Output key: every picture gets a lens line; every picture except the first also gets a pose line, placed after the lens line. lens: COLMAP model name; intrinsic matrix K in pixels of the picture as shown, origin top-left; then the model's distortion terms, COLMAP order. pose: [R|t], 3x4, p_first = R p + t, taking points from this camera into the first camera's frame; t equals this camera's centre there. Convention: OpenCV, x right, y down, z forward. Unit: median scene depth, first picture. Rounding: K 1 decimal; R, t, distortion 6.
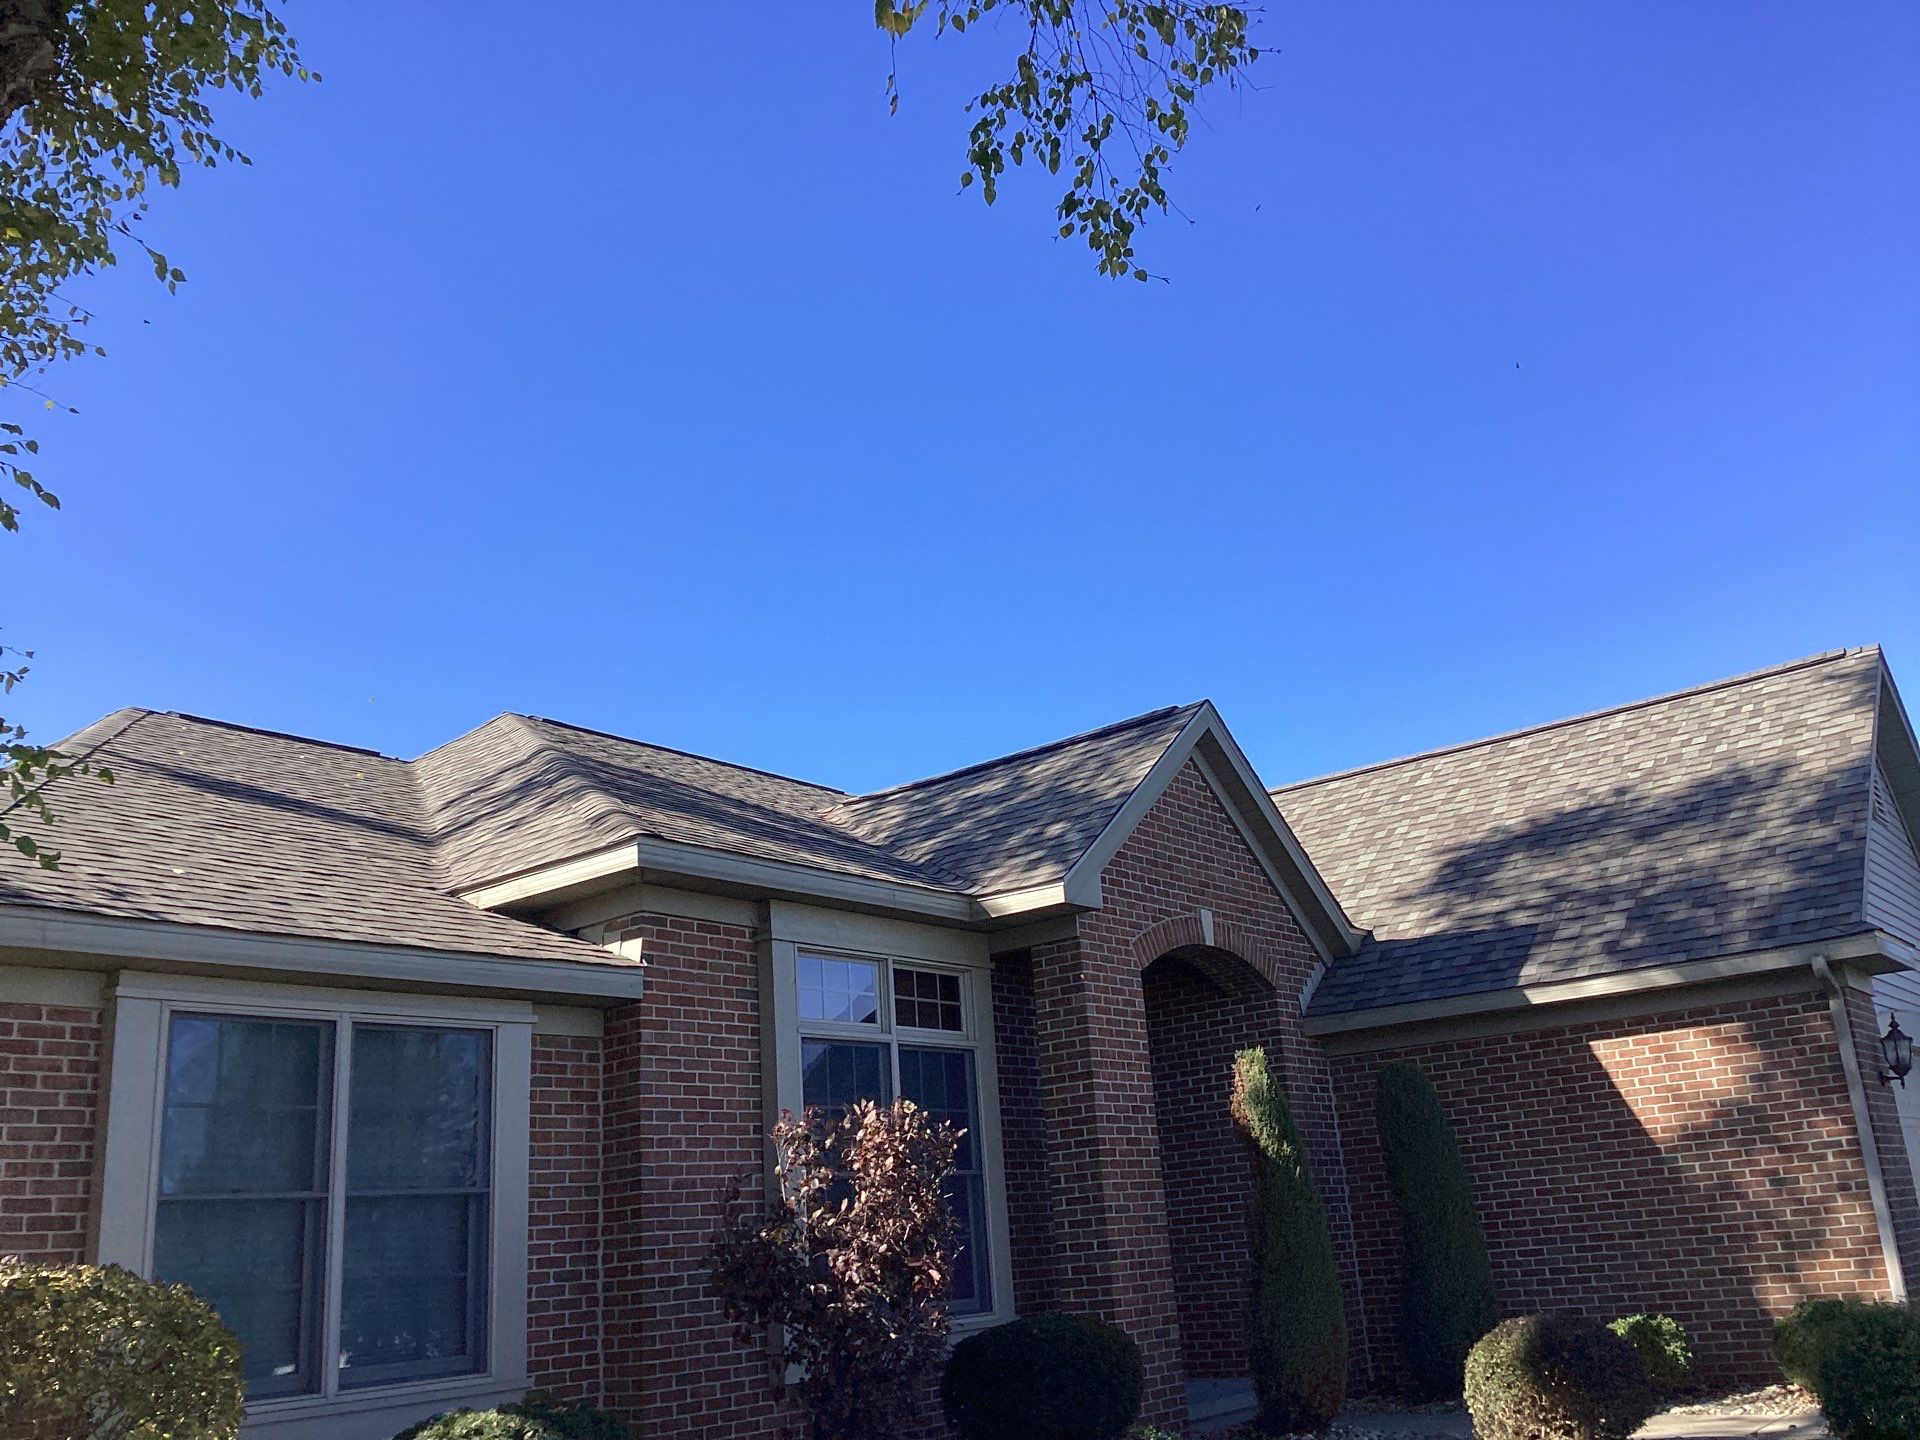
lens RADIAL K [[1727.1, 0, 974.0], [0, 1727.1, 712.7], [0, 0, 1]] dist [0.099074, -0.183714]
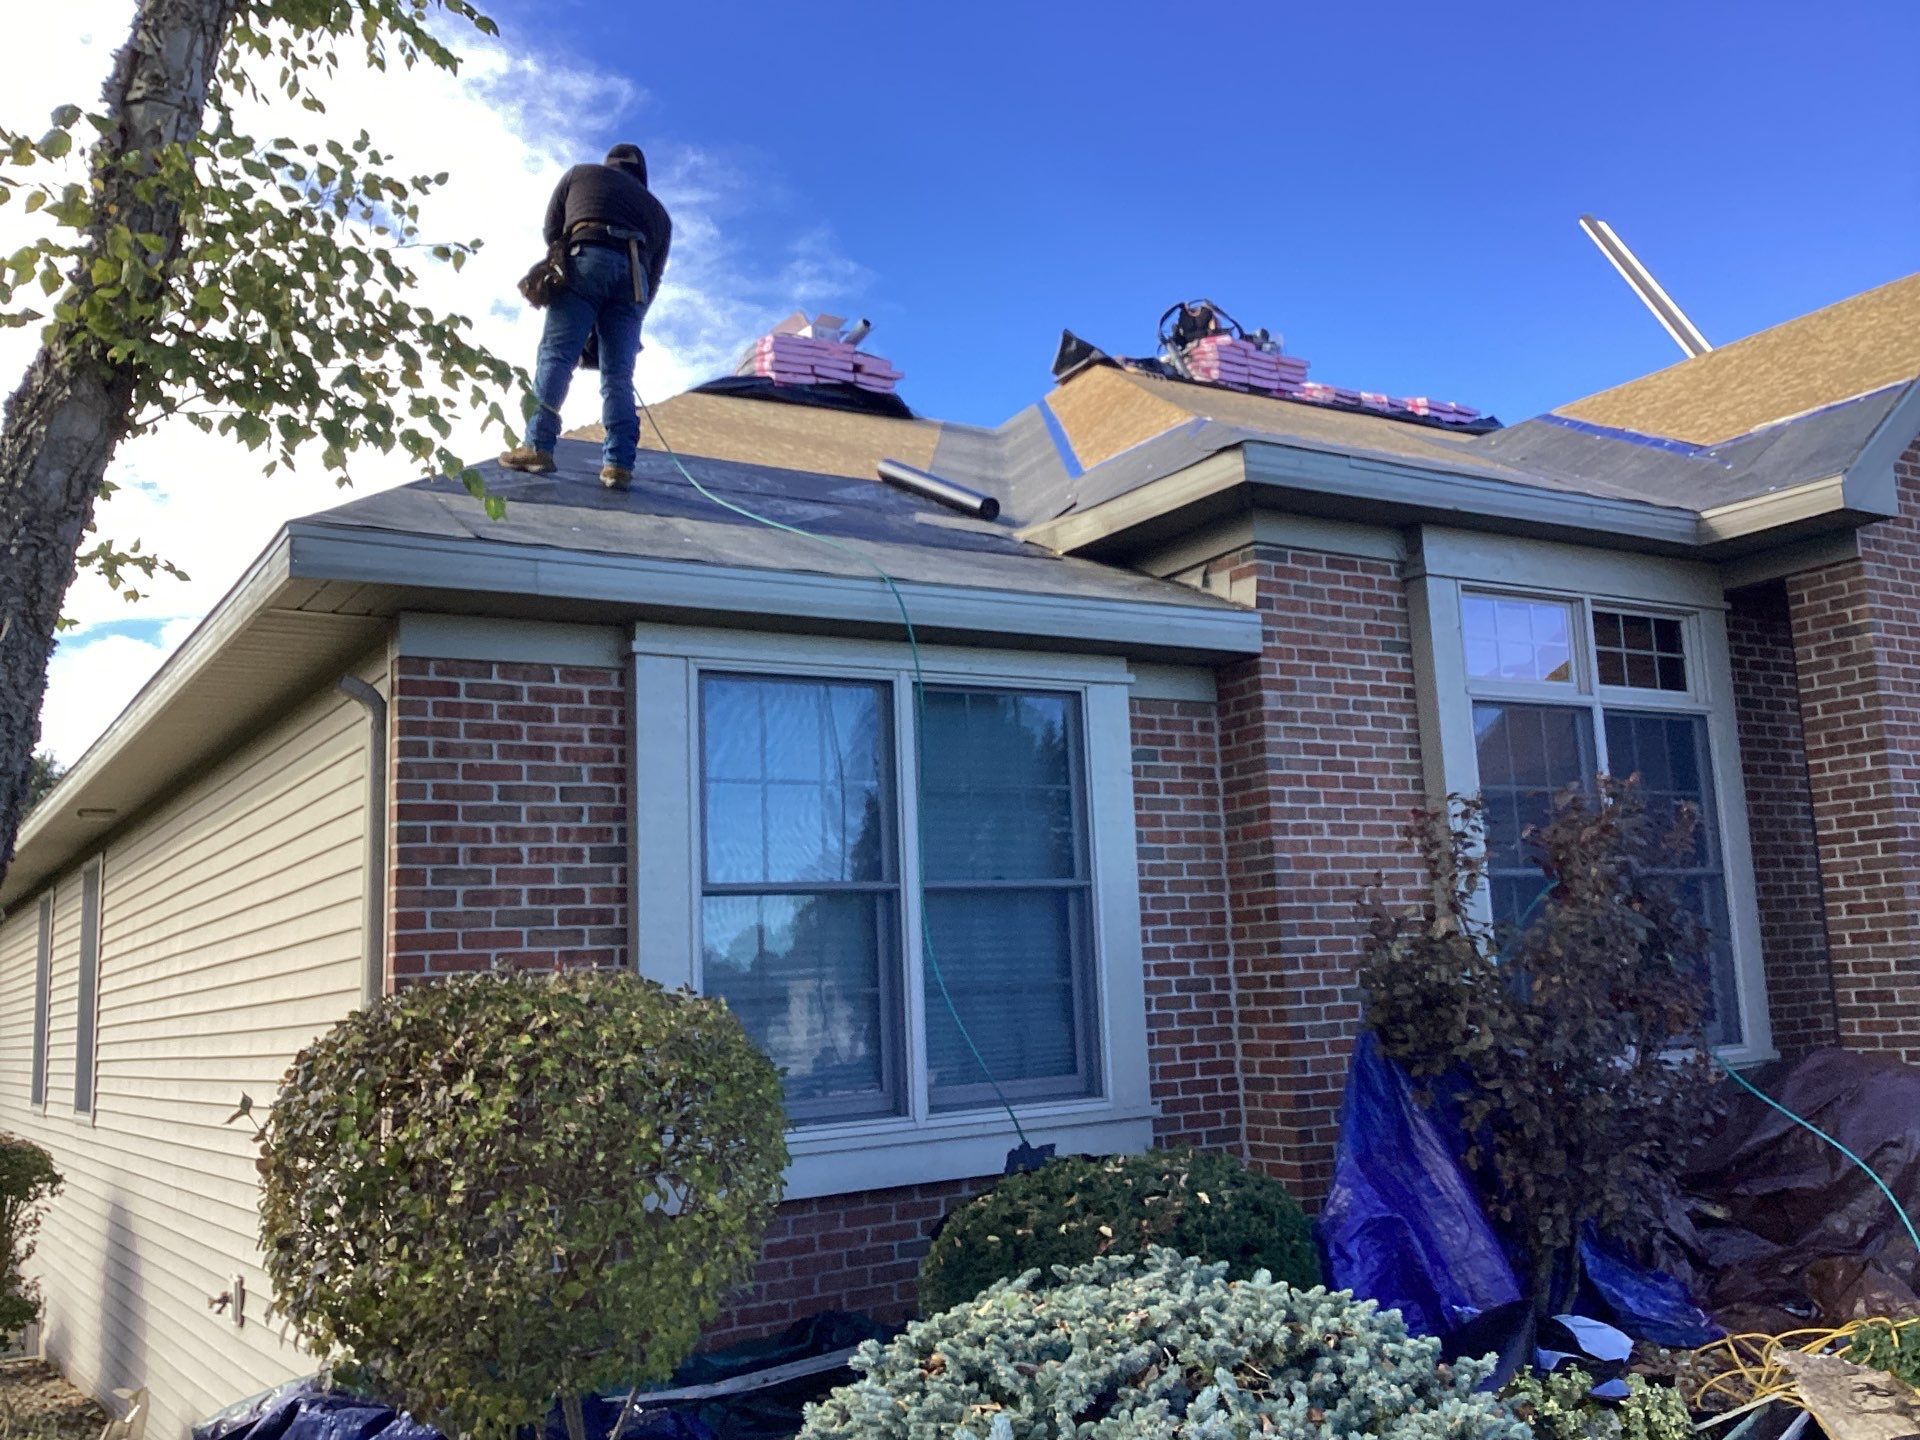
lens RADIAL K [[1727.1, 0, 972.0], [0, 1727.1, 694.0], [0, 0, 1]] dist [0.099074, -0.183714]
pose [[0.935622, -0.027318, -0.351946, -0.038532], [0.083217, 0.985971, 0.144694, 0.059748], [0.343056, -0.164667, 0.924769, 0.228536]]
